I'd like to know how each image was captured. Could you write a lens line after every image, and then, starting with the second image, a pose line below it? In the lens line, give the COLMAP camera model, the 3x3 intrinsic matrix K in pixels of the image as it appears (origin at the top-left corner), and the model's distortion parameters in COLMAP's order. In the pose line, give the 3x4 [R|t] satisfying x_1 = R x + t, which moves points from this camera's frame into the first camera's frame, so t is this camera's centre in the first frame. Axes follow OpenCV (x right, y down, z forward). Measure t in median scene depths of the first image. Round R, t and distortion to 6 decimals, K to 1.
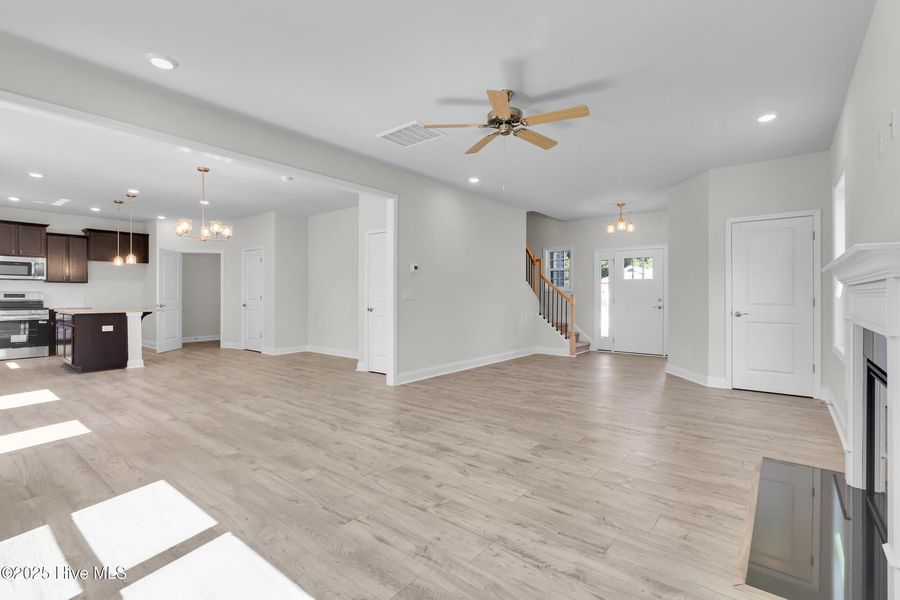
lens RADIAL K [[420.4, 0, 457.1], [0, 420.4, 294.8], [0, 0, 1]] dist [-0.005109, 0.000647]
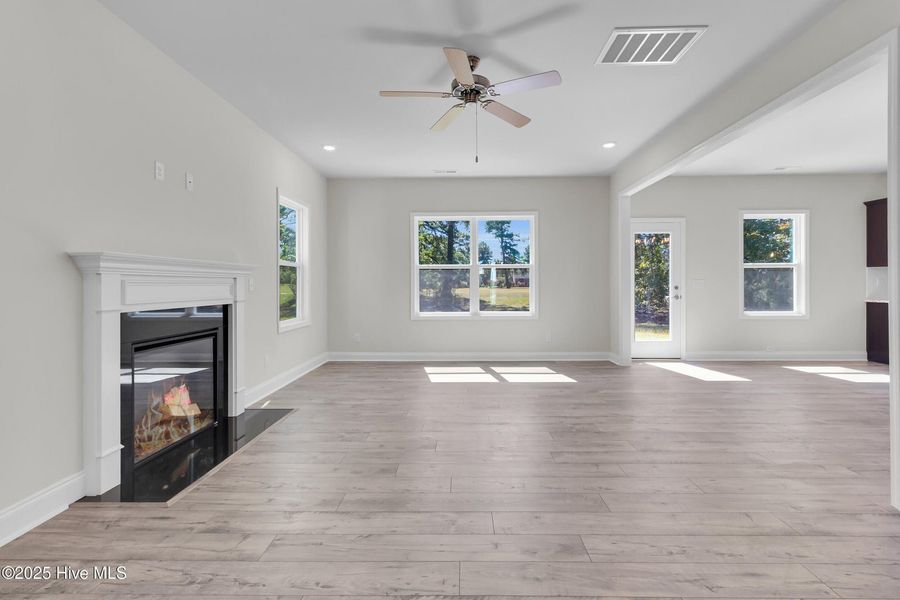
lens RADIAL K [[420.4, 0, 453.2], [0, 420.4, 280.4], [0, 0, 1]] dist [-0.005109, 0.000647]
pose [[-0.804285, -0.007002, -0.594203, 0.604203], [0.002714, 0.999877, -0.015456, 0.006825], [0.594238, -0.014044, -0.804167, 1.506869]]
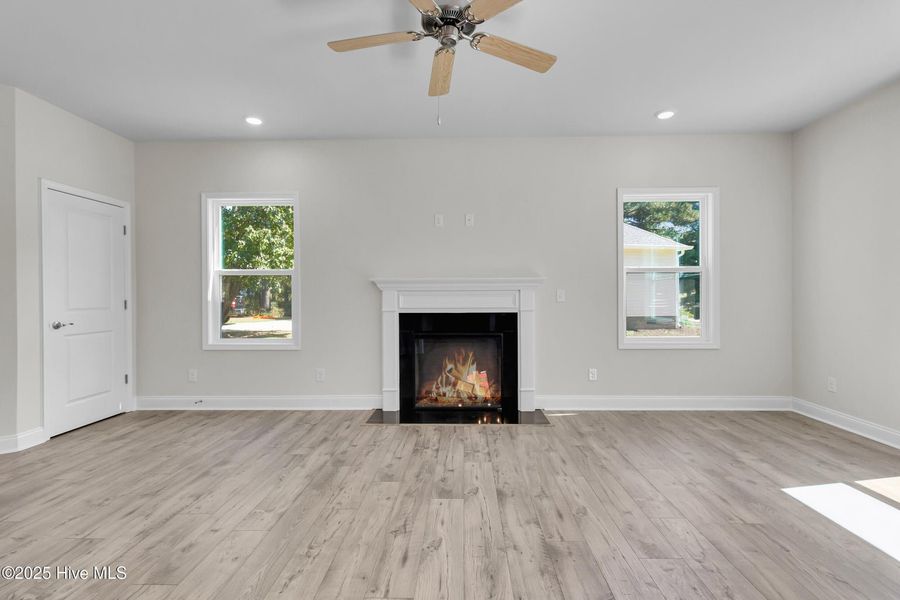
lens RADIAL K [[420.4, 0, 457.8], [0, 420.4, 294.4], [0, 0, 1]] dist [-0.005109, 0.000647]
pose [[-0.598611, 0.000540, 0.801040, -0.363469], [0.000664, 1.000000, -0.000177, -0.004455], [-0.801040, 0.000426, -0.598611, 1.217615]]
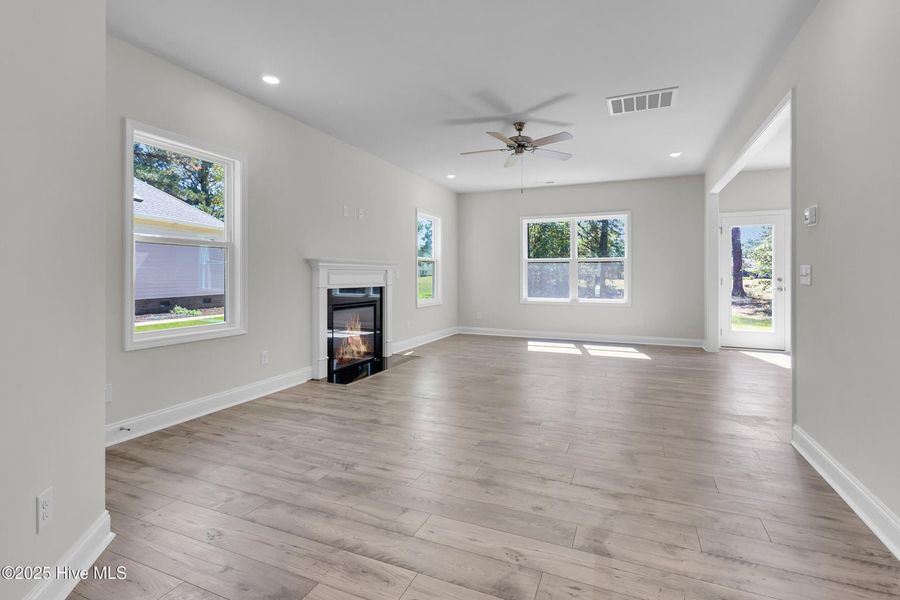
lens RADIAL K [[420.4, 0, 452.1], [0, 420.4, 276.8], [0, 0, 1]] dist [-0.005109, 0.000647]
pose [[-0.968448, -0.004632, -0.249174, 0.584459], [-0.005011, 0.999987, 0.000885, 0.006268], [0.249166, 0.002105, -0.968458, 1.988060]]
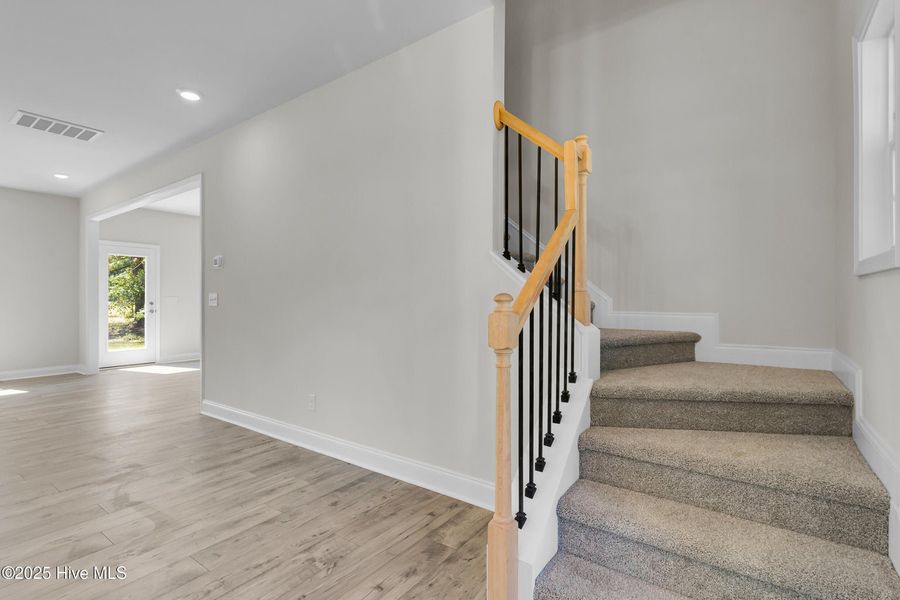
lens RADIAL K [[420.4, 0, 456.4], [0, 420.4, 300.4], [0, 0, 1]] dist [-0.005109, 0.000647]
pose [[0.050927, -0.002830, -0.998698, 0.953363], [0.004057, 0.999988, -0.002626, 0.009287], [0.998694, -0.003918, 0.050938, 2.031896]]
